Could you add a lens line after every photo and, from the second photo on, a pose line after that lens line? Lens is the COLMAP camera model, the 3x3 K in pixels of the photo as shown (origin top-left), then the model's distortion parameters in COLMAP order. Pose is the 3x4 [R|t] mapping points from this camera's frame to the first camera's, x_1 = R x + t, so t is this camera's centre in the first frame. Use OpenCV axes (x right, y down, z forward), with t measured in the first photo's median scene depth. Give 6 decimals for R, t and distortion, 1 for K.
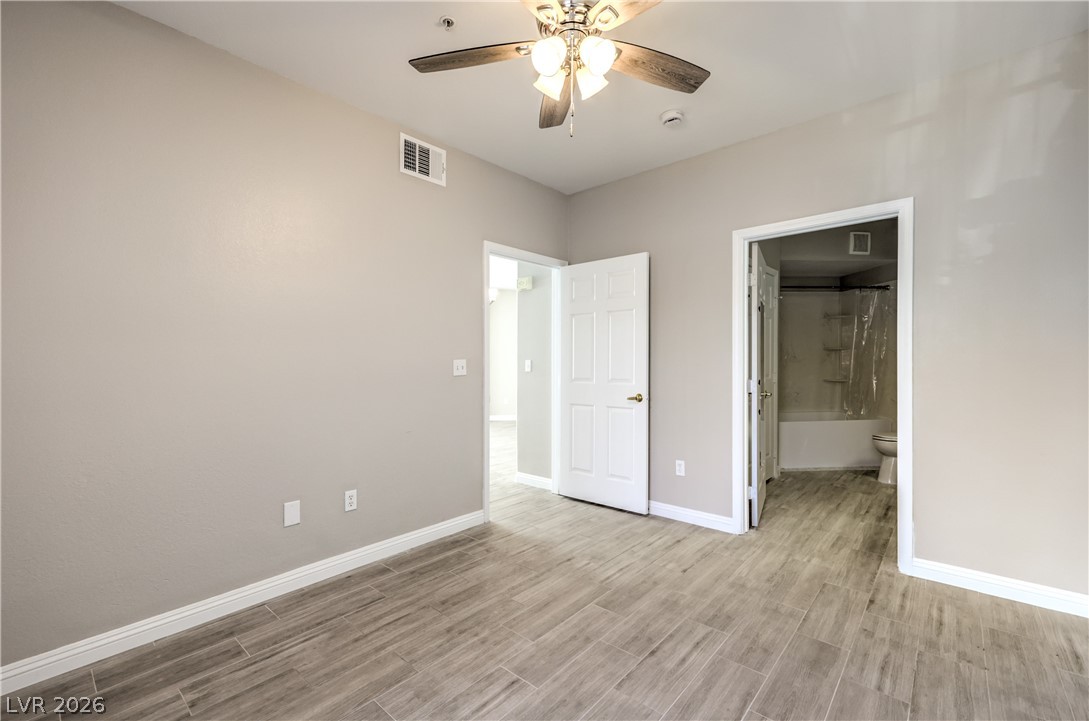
lens RADIAL K [[454.0, 0, 548.4], [0, 454.0, 367.9], [0, 0, 1]] dist [0.010007, 0.000246]
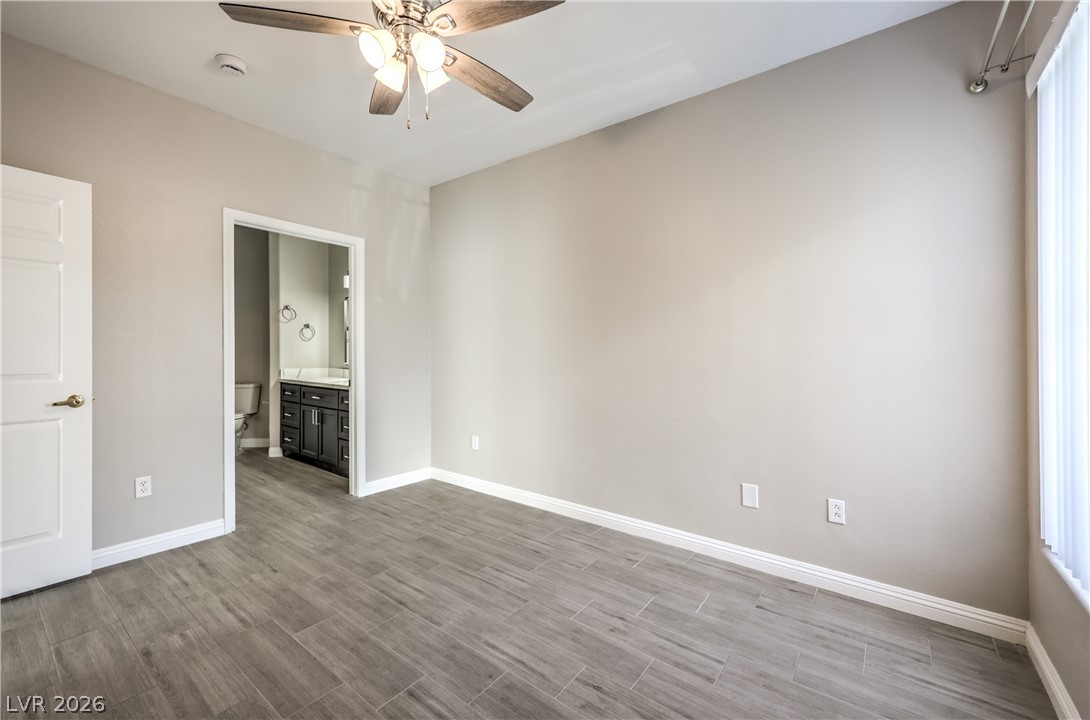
lens RADIAL K [[450.7, 0, 518.8], [0, 450.7, 349.6], [0, 0, 1]] dist [0.012044, 0.000031]
pose [[-0.016007, 0.012113, 0.999799, -0.704883], [0.008129, 0.999895, -0.011984, 0.007219], [-0.999839, 0.007935, -0.016103, 0.558706]]
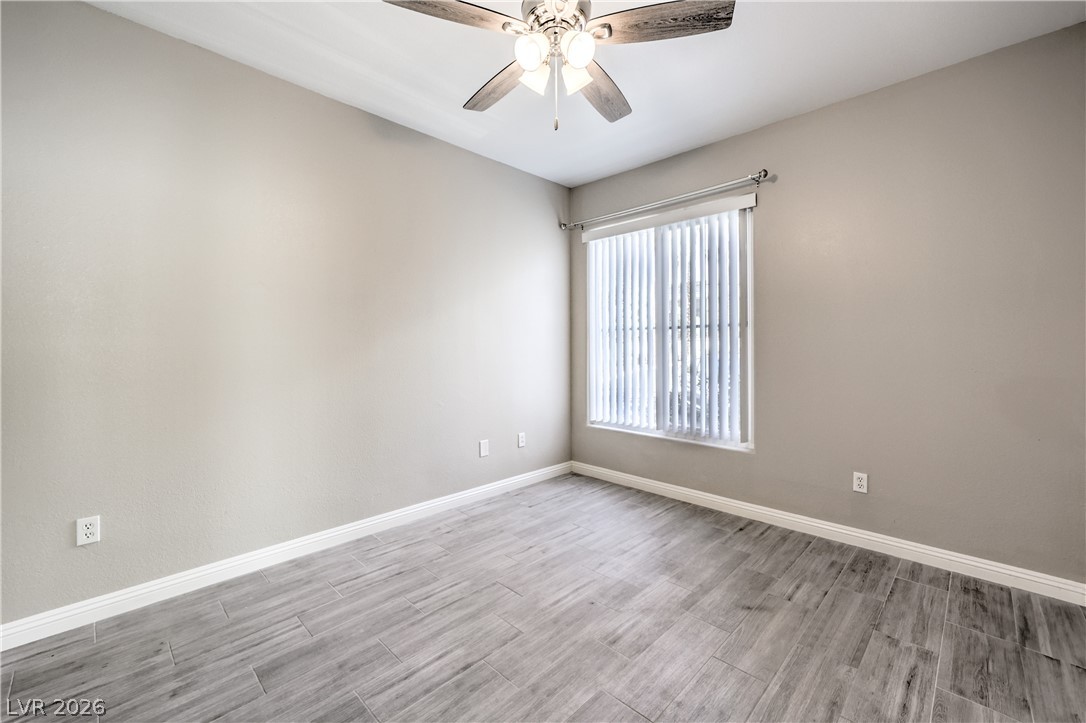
lens RADIAL K [[457.8, 0, 544.4], [0, 457.8, 345.6], [0, 0, 1]] dist [0.011219, 0.000068]
pose [[-0.998386, 0.012748, 0.055338, 0.012421], [0.013169, 0.999887, 0.007253, -0.013053], [-0.055239, 0.007970, -0.998441, 1.468715]]
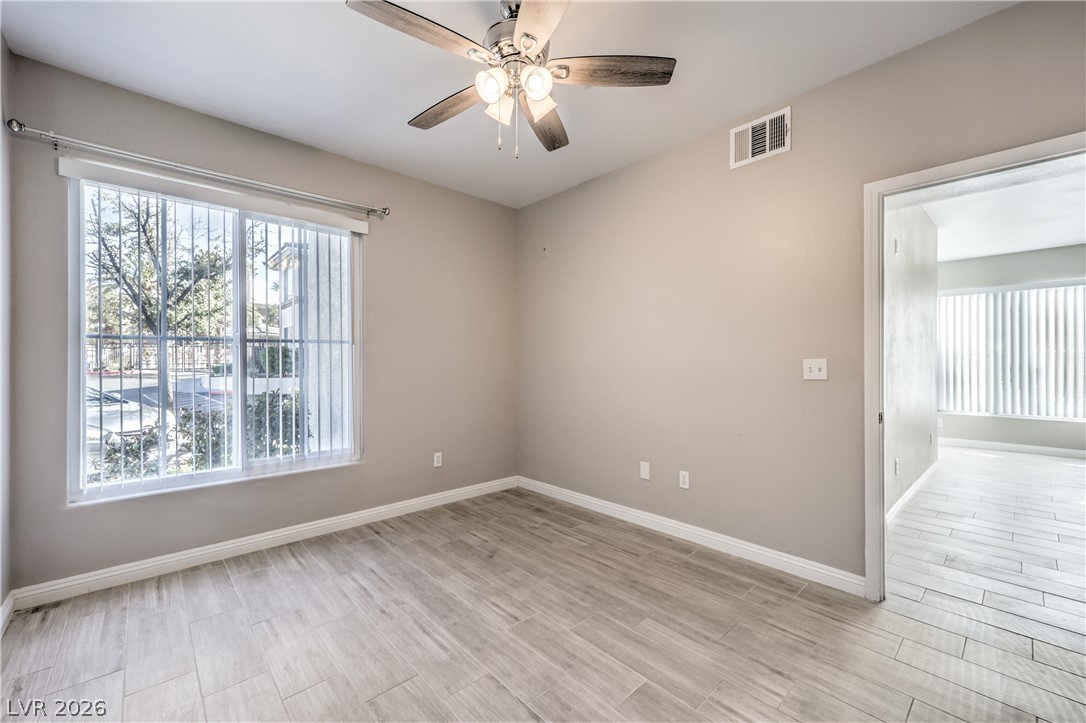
lens RADIAL K [[440.1, 0, 565.6], [0, 440.1, 360.0], [0, 0, 1]] dist [0.012113, 0.000176]
pose [[-0.066606, 0.005850, -0.997762, 0.793144], [-0.011287, 0.999914, 0.006617, -0.022404], [0.997716, 0.011703, -0.066534, 0.851874]]
